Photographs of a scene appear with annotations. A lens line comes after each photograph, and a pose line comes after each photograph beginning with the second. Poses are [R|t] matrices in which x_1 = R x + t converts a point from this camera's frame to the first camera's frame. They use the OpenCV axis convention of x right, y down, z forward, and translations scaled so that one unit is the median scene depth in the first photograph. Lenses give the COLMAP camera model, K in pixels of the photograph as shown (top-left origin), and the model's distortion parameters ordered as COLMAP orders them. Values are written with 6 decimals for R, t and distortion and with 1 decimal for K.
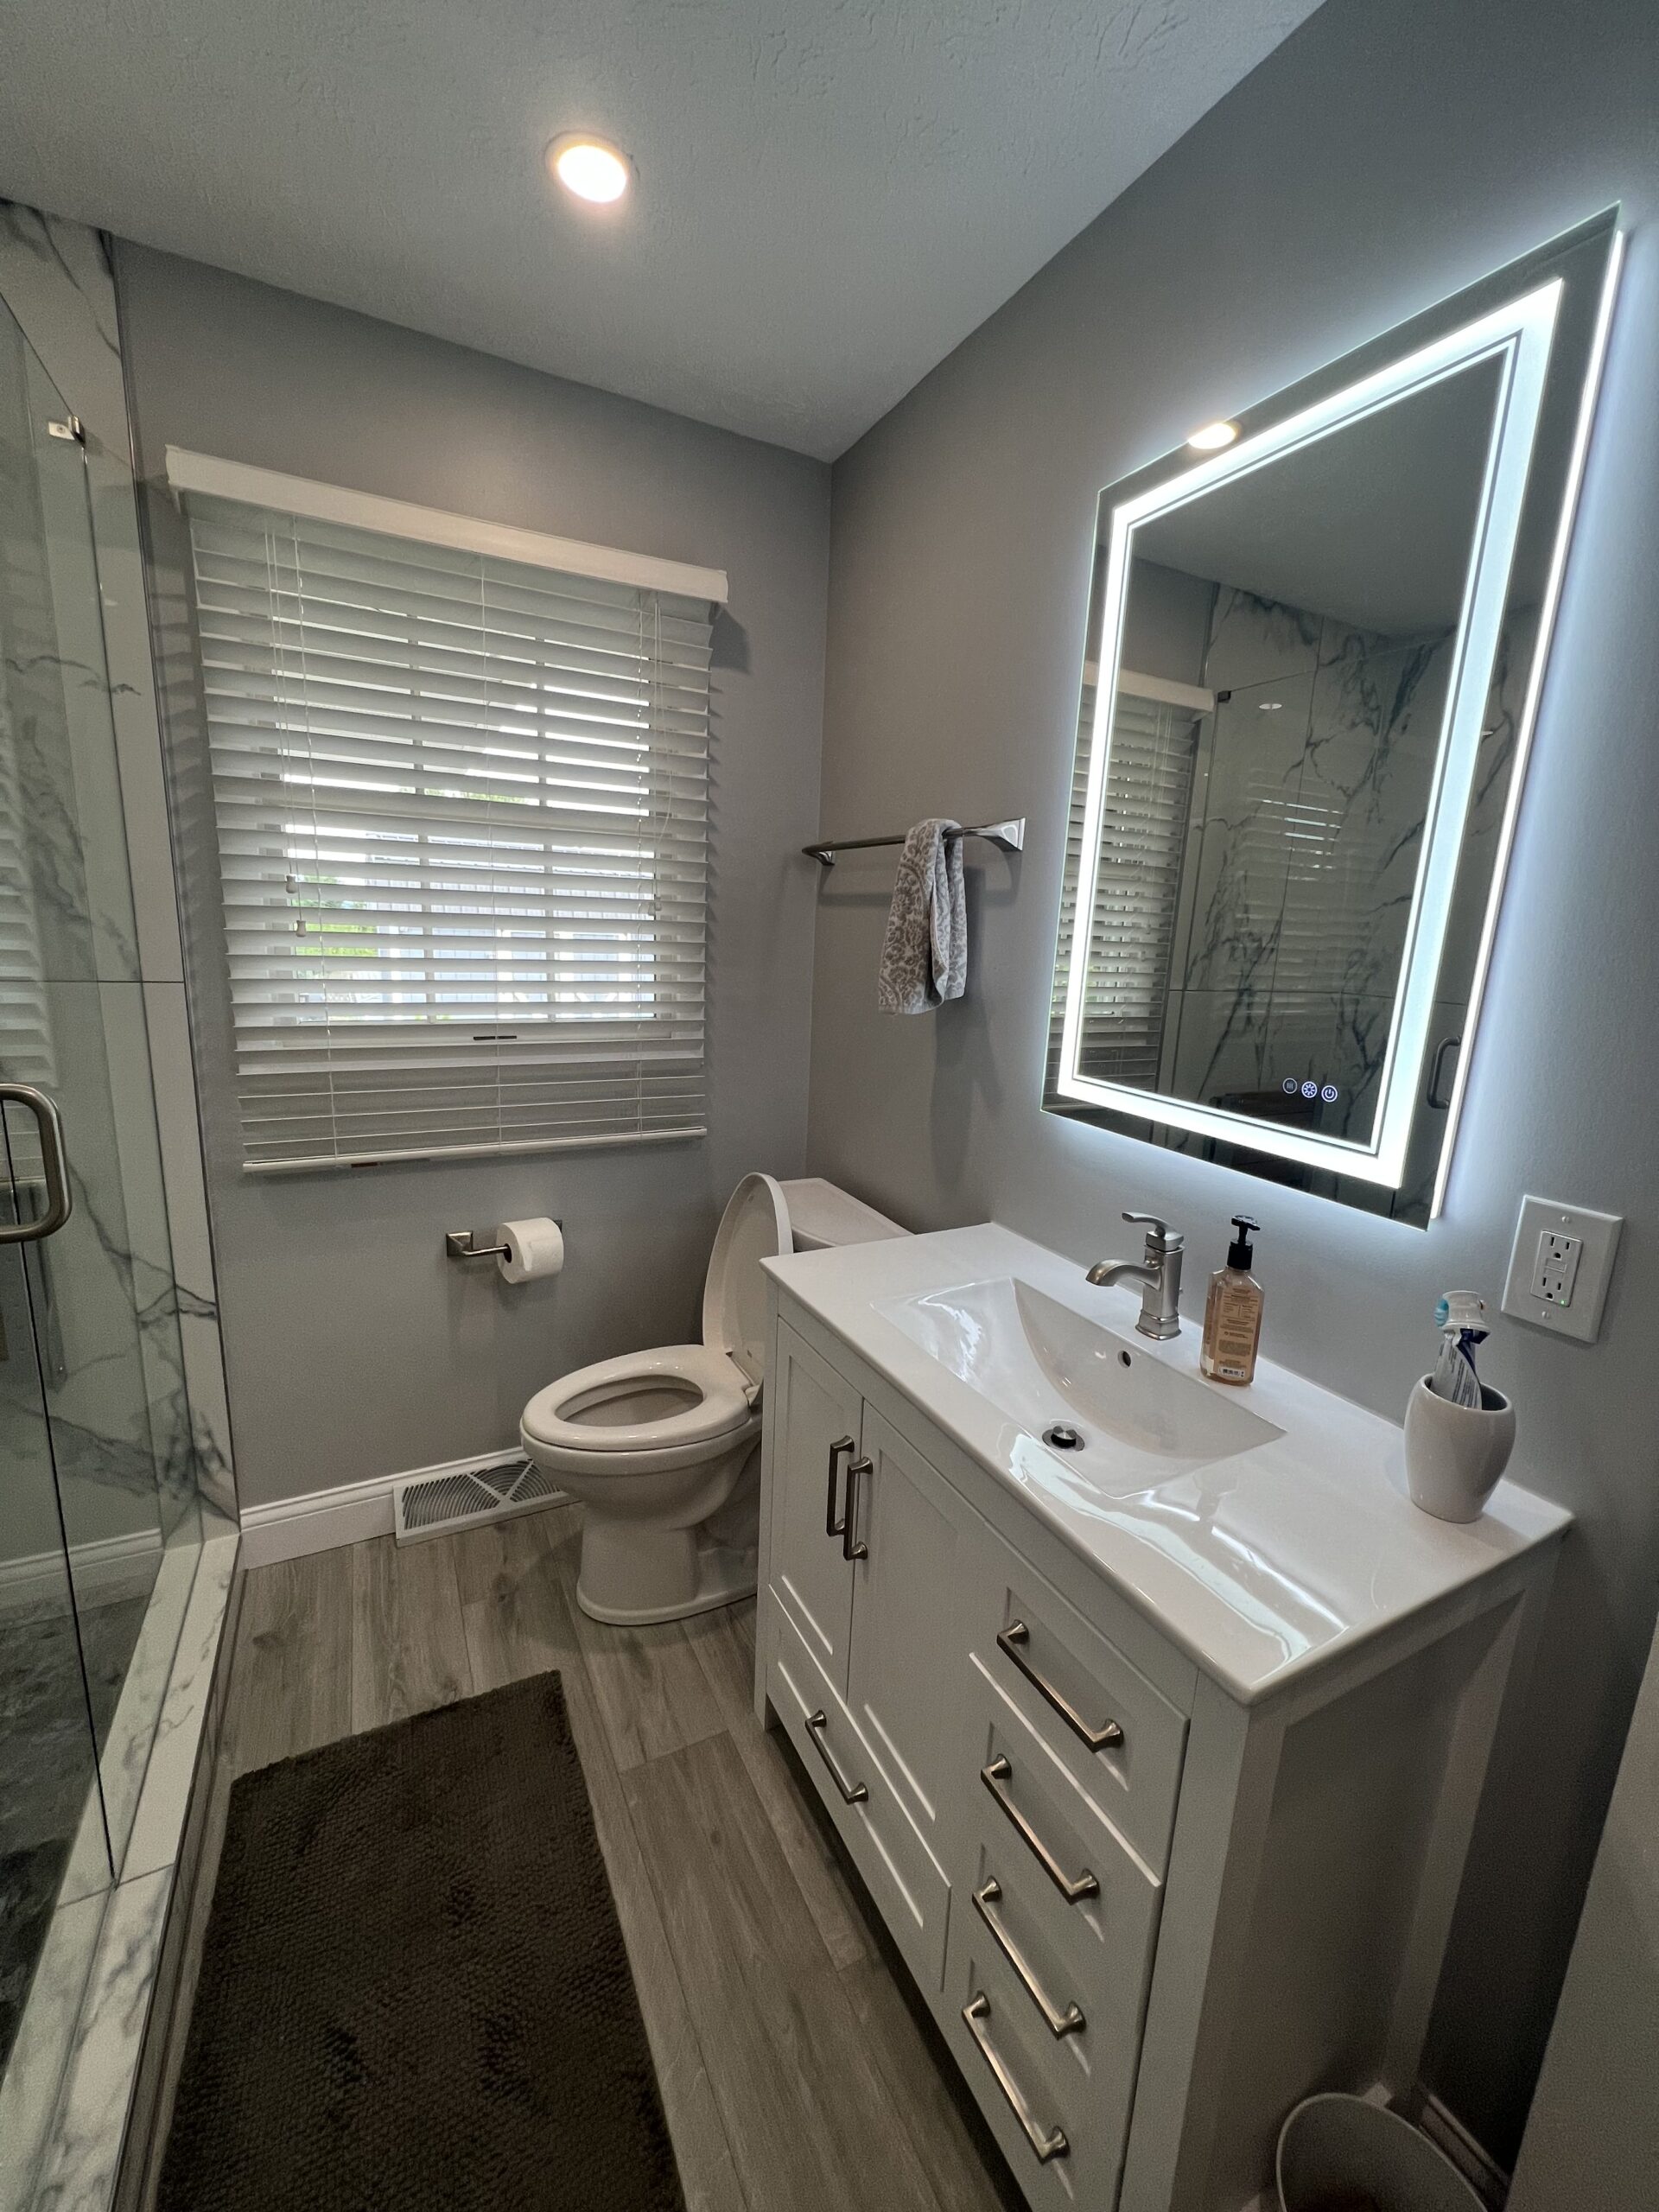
lens RADIAL K [[881.2, 0, 844.3], [0, 881.2, 1097.0], [0, 0, 1]] dist [-0.002335, 0.000794]
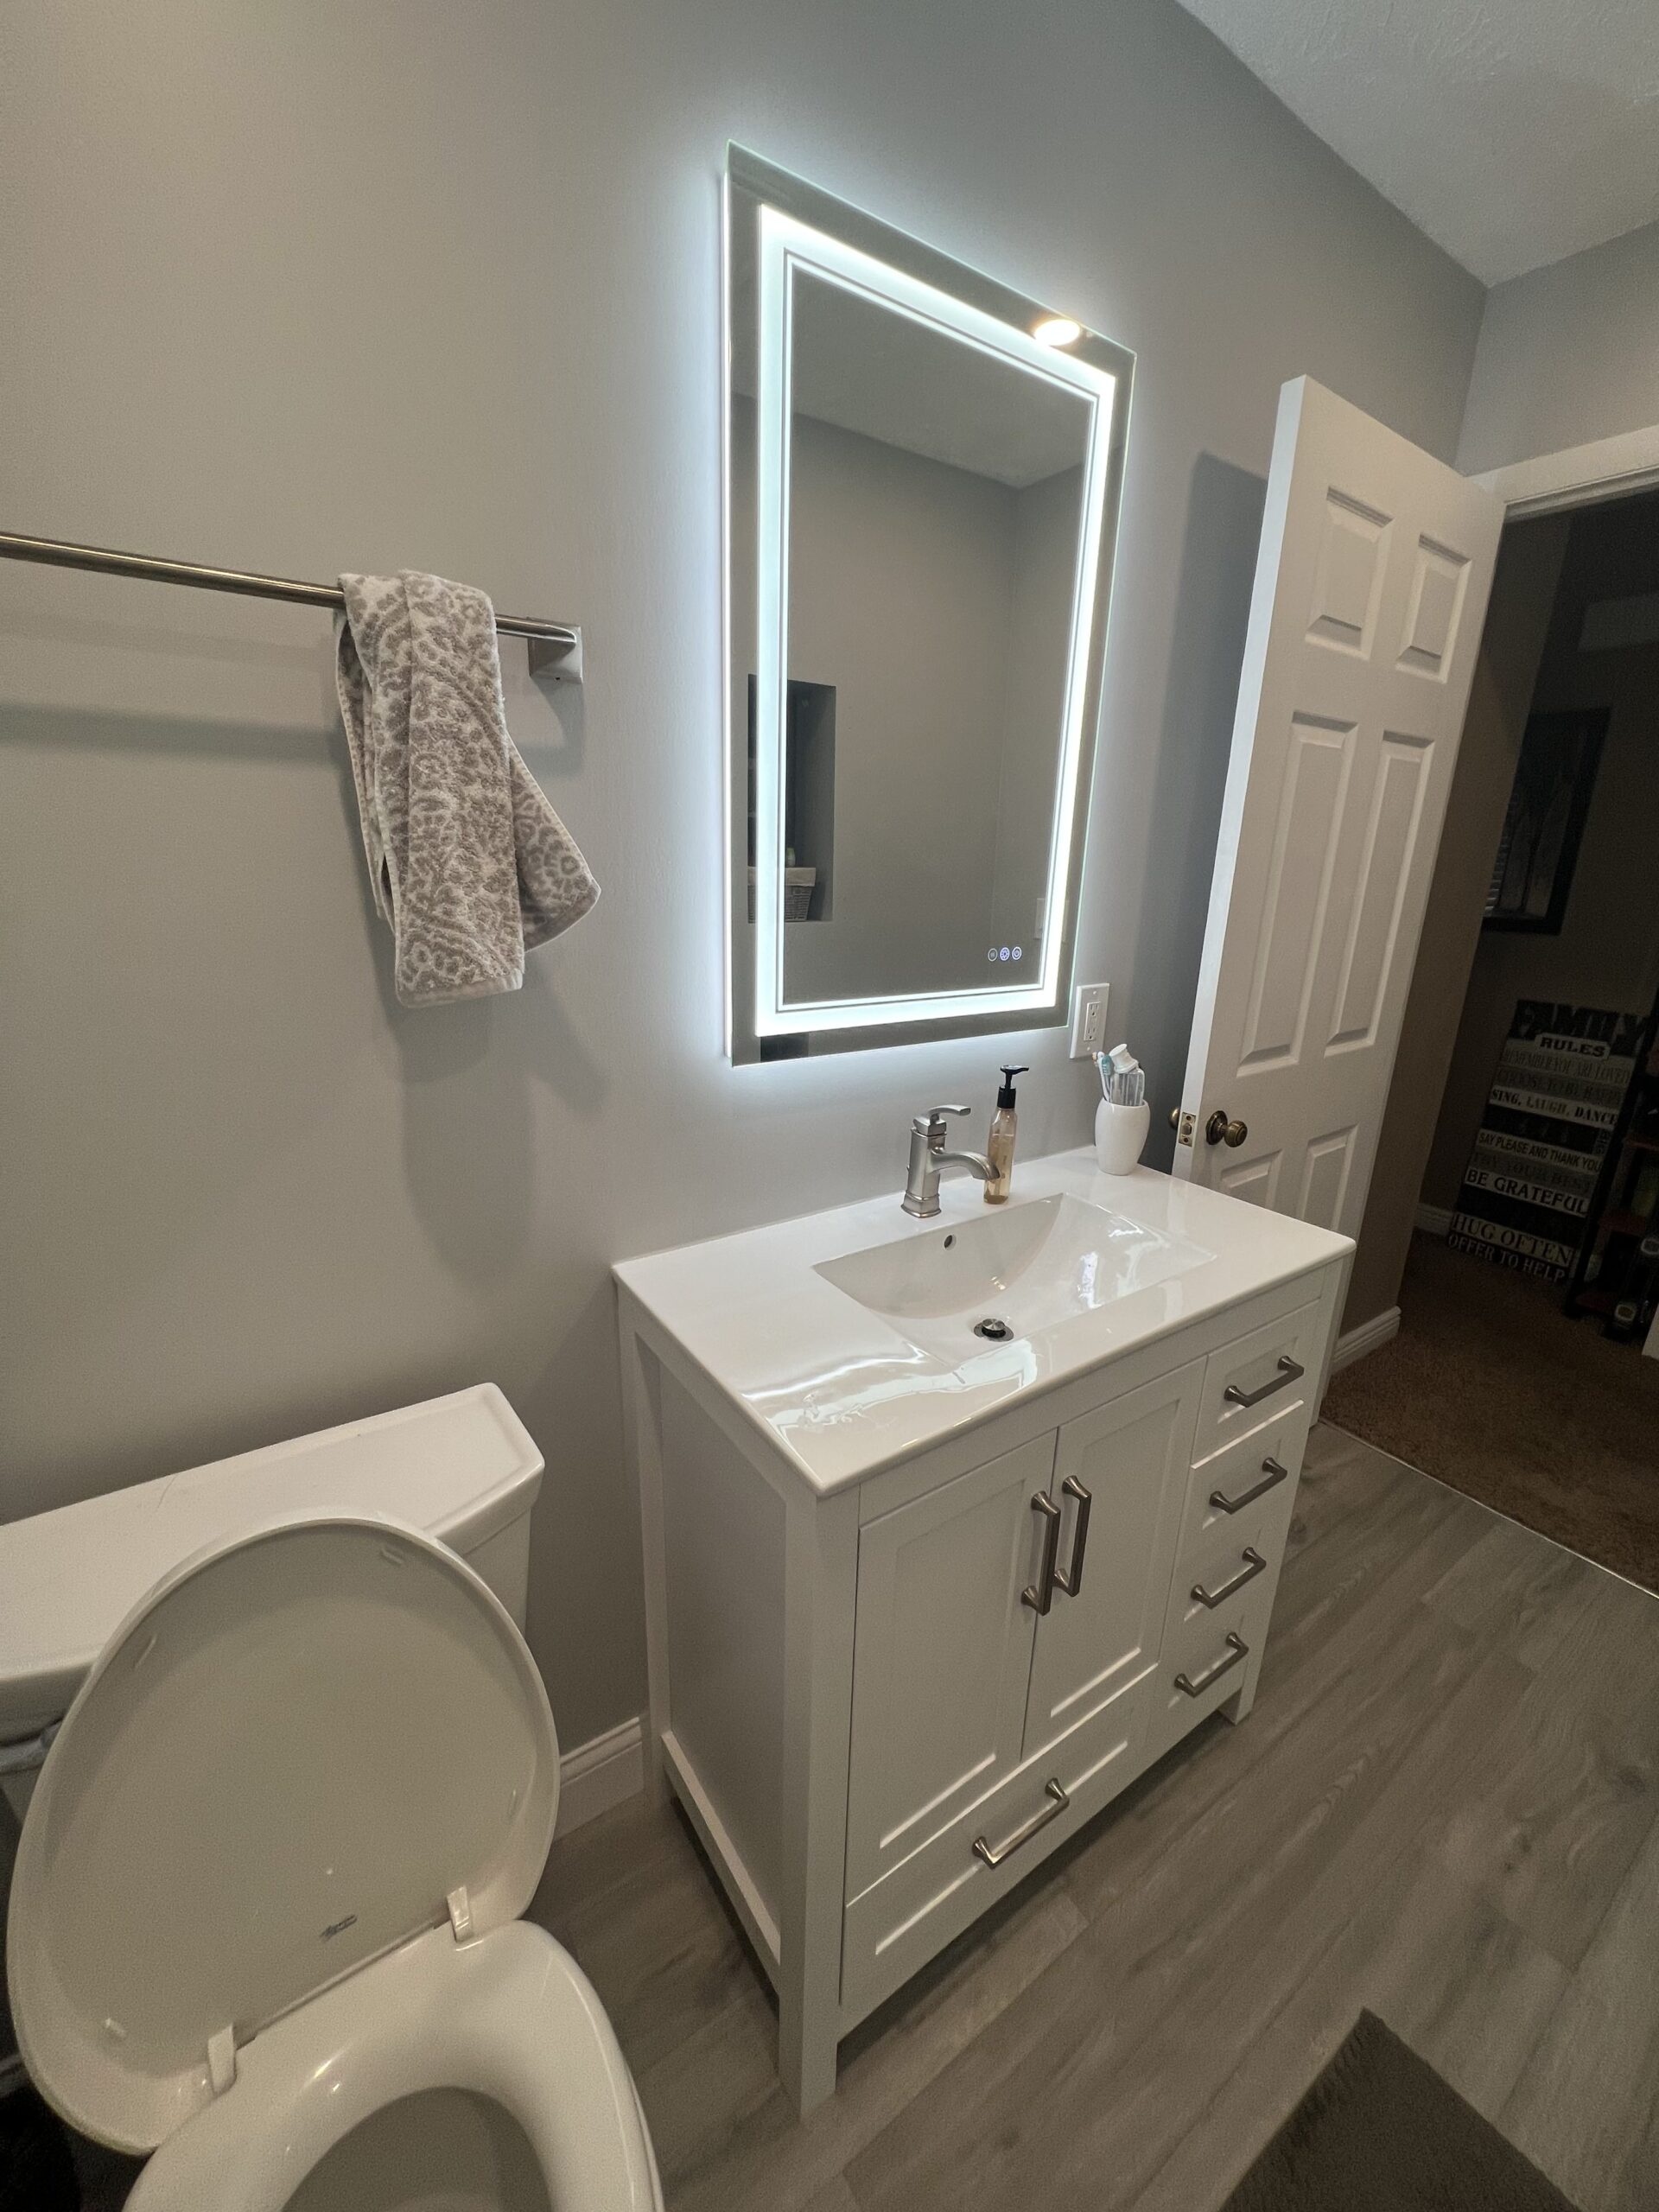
lens RADIAL K [[887.1, 0, 830.6], [0, 887.1, 1087.3], [0, 0, 1]] dist [-0.001565, -0.000191]
pose [[-0.112095, -0.312410, 0.943310, -0.614796], [0.151018, 0.932911, 0.326912, -0.246648], [-0.982155, 0.179102, -0.057395, 1.167843]]
